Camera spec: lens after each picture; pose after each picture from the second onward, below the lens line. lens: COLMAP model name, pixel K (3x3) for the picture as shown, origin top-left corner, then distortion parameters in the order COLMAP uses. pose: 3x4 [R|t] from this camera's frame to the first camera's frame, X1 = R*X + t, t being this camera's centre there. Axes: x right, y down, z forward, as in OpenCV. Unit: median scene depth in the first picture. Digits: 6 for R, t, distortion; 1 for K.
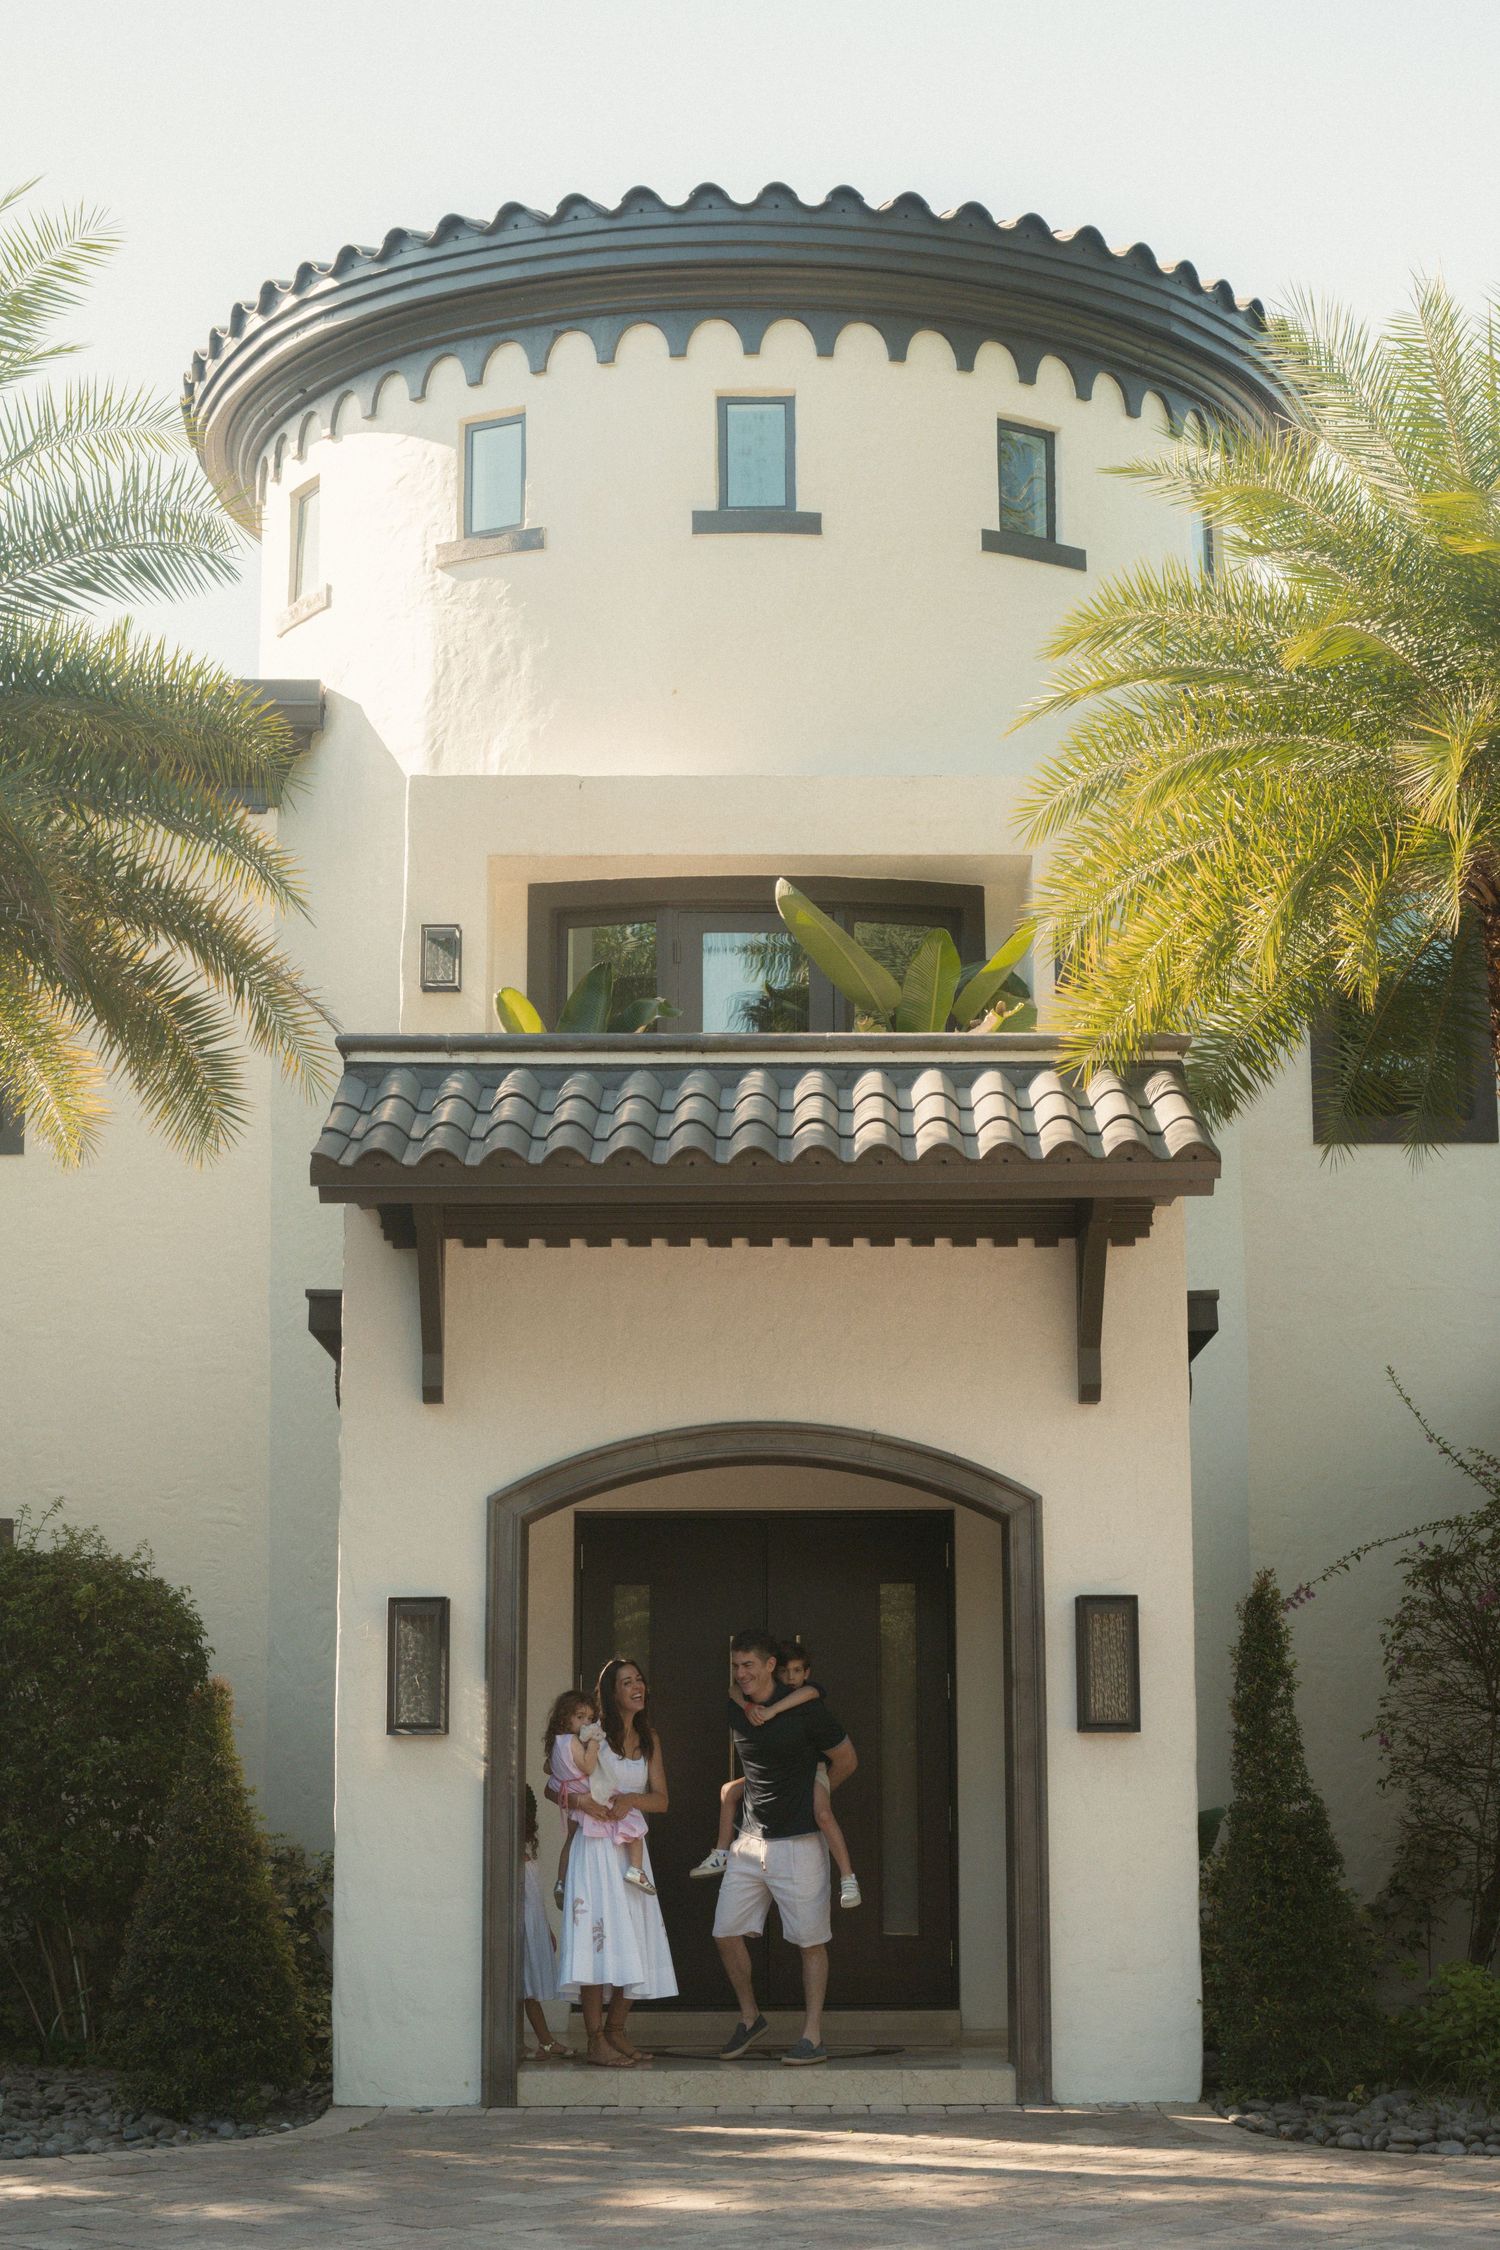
lens RADIAL K [[3712.6, 0, 745.1], [0, 3712.6, 971.6], [0, 0, 1]] dist [0.008217, 0.024641]
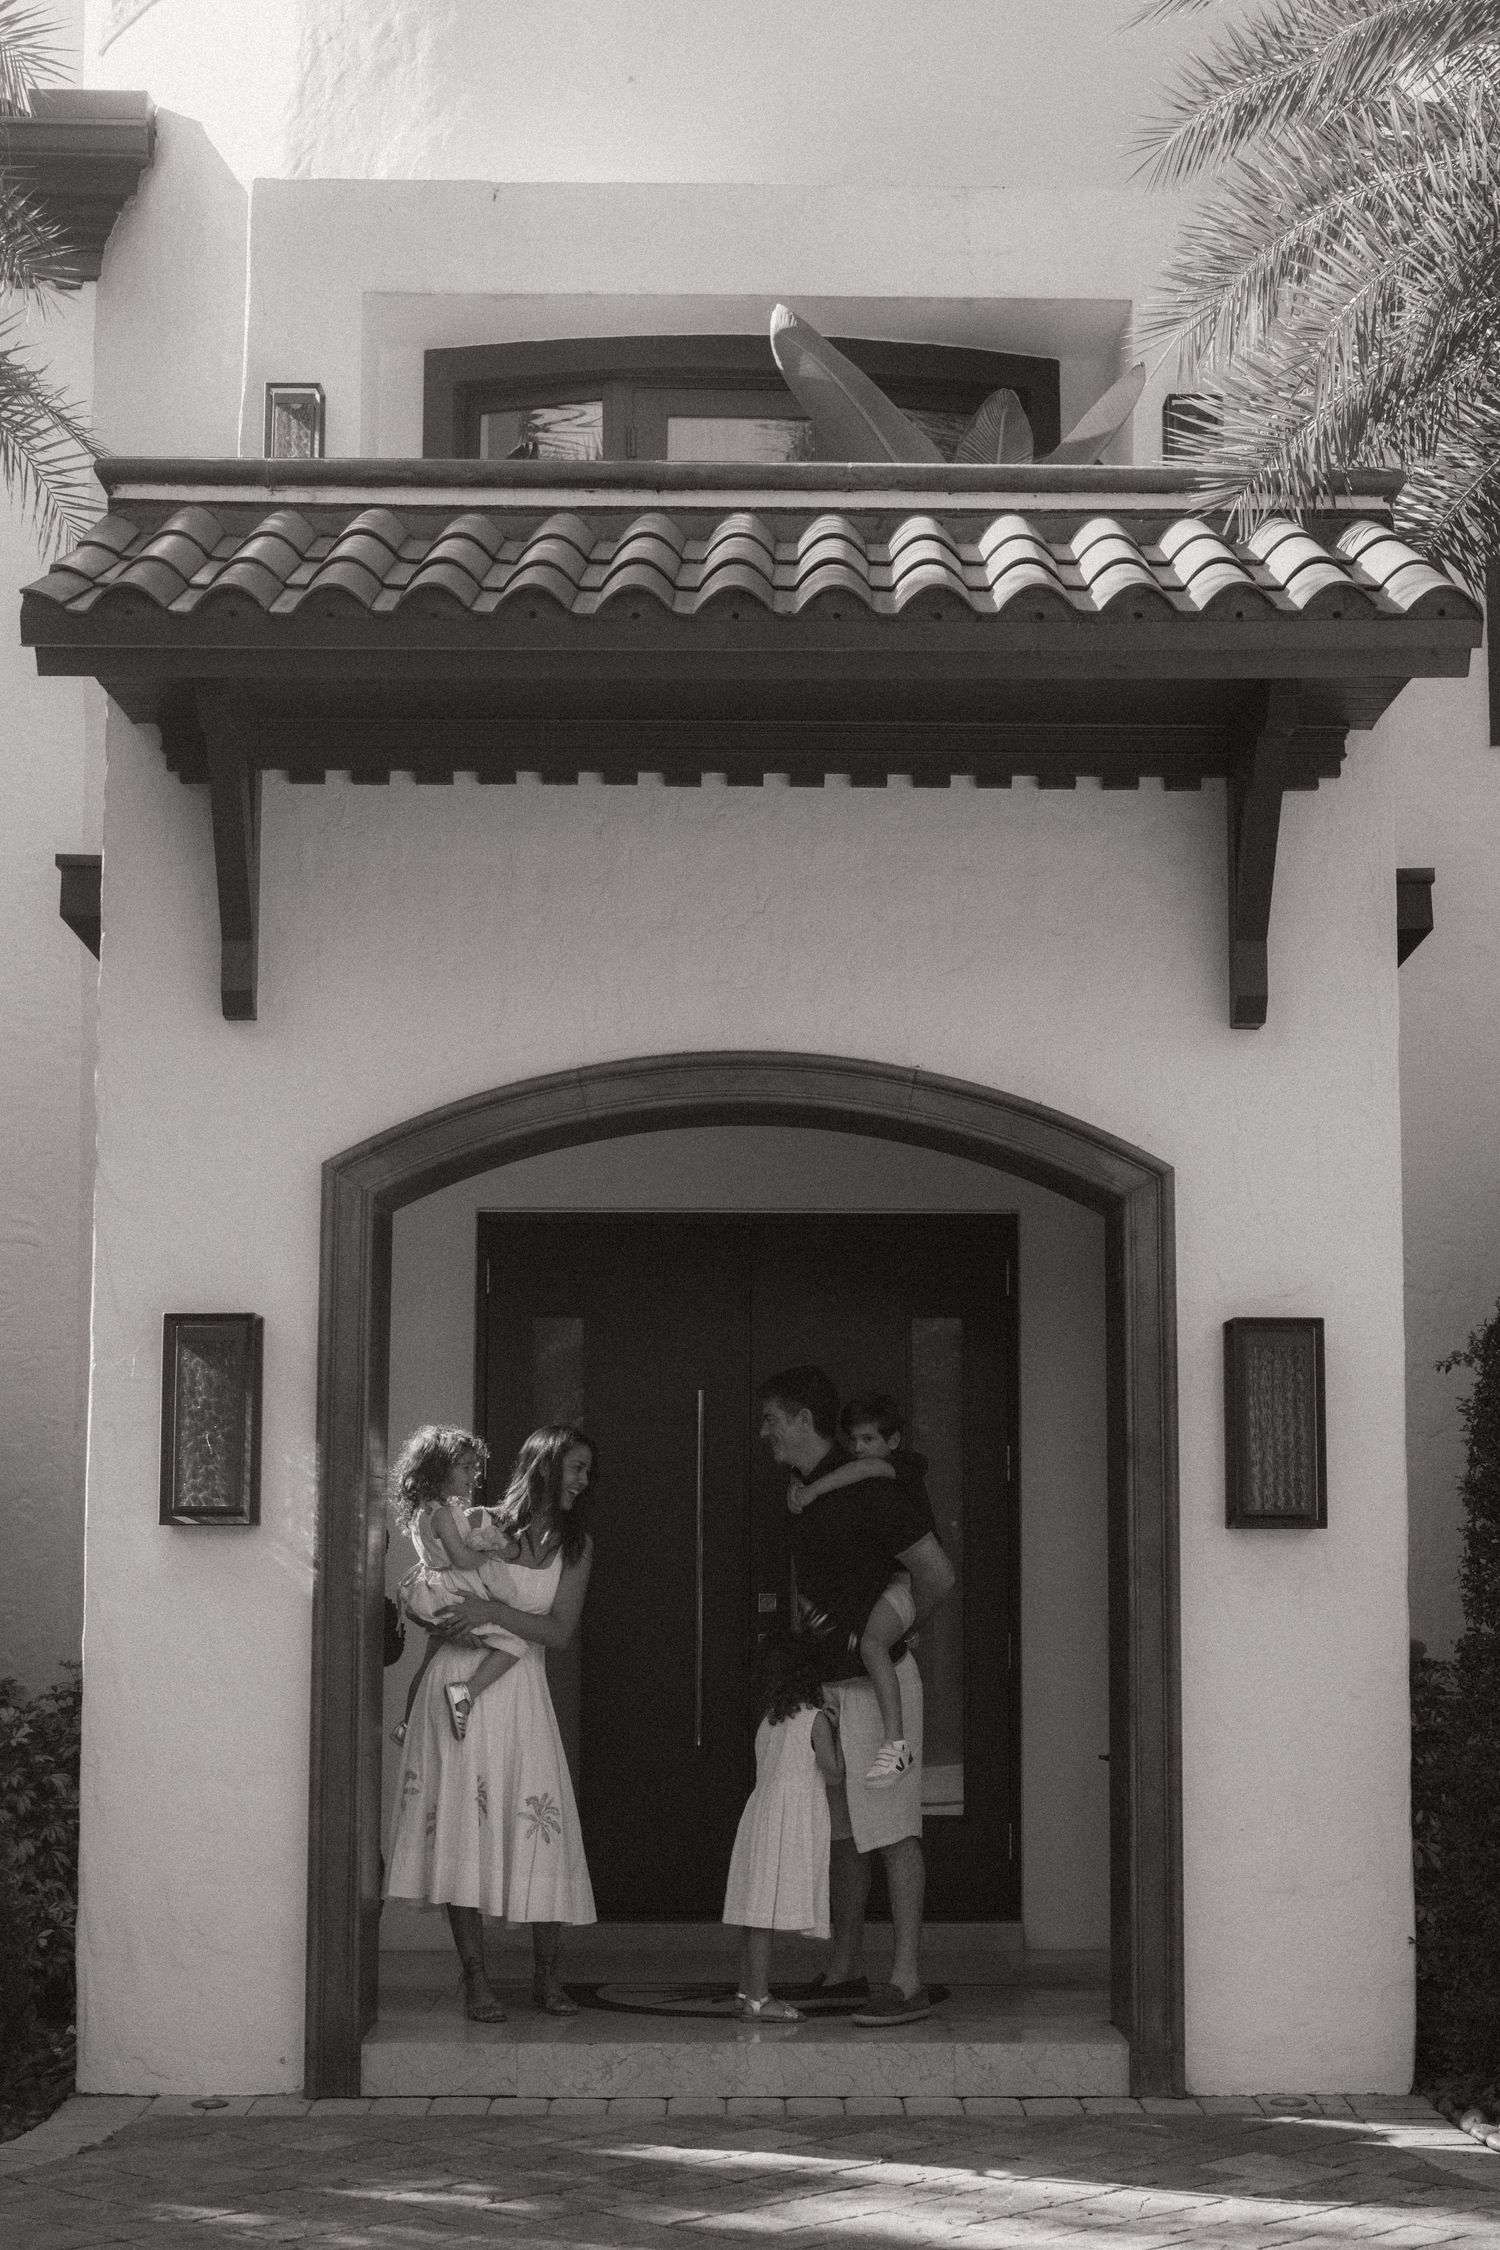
lens RADIAL K [[3284.0, 0, 729.5], [0, 3284.0, 966.5], [0, 0, 1]] dist [-0.002659, 0.034415]
pose [[0.999978, 0.006294, -0.001890, 0.002758], [-0.006235, 0.999547, 0.029445, 0.089459], [0.002074, -0.029433, 0.999565, 0.425044]]
